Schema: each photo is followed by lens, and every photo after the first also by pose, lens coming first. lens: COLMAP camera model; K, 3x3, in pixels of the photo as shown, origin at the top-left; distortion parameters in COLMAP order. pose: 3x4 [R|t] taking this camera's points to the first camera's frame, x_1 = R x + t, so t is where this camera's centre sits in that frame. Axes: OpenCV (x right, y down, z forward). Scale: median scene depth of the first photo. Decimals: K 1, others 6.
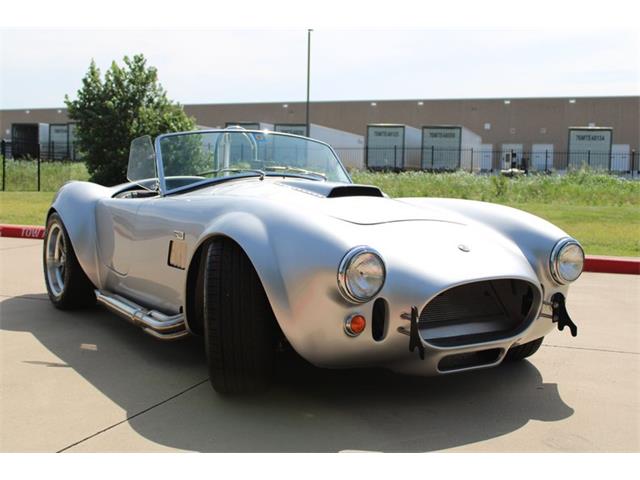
lens RADIAL K [[790.7, 0, 320.0], [0, 790.7, 240.0], [0, 0, 1]] dist [-0.068884, 0.052321]
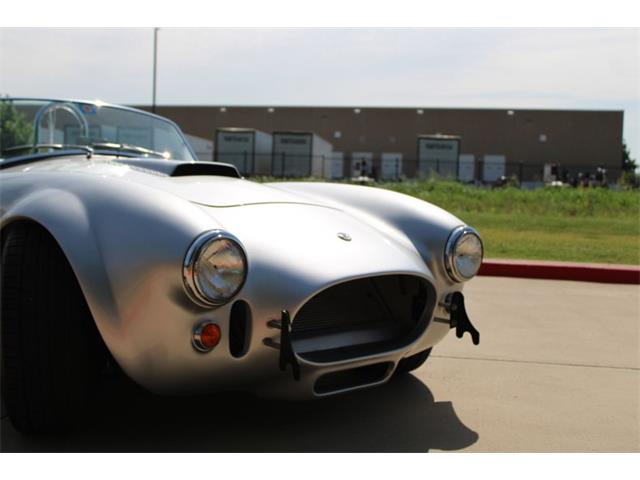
lens RADIAL K [[790.7, 0, 320.0], [0, 790.7, 240.0], [0, 0, 1]] dist [-0.068884, 0.052321]
pose [[0.981757, -0.001153, 0.190136, 0.006439], [0.003929, 0.999891, -0.014222, 0.022364], [-0.190099, 0.014710, 0.981655, 0.201482]]
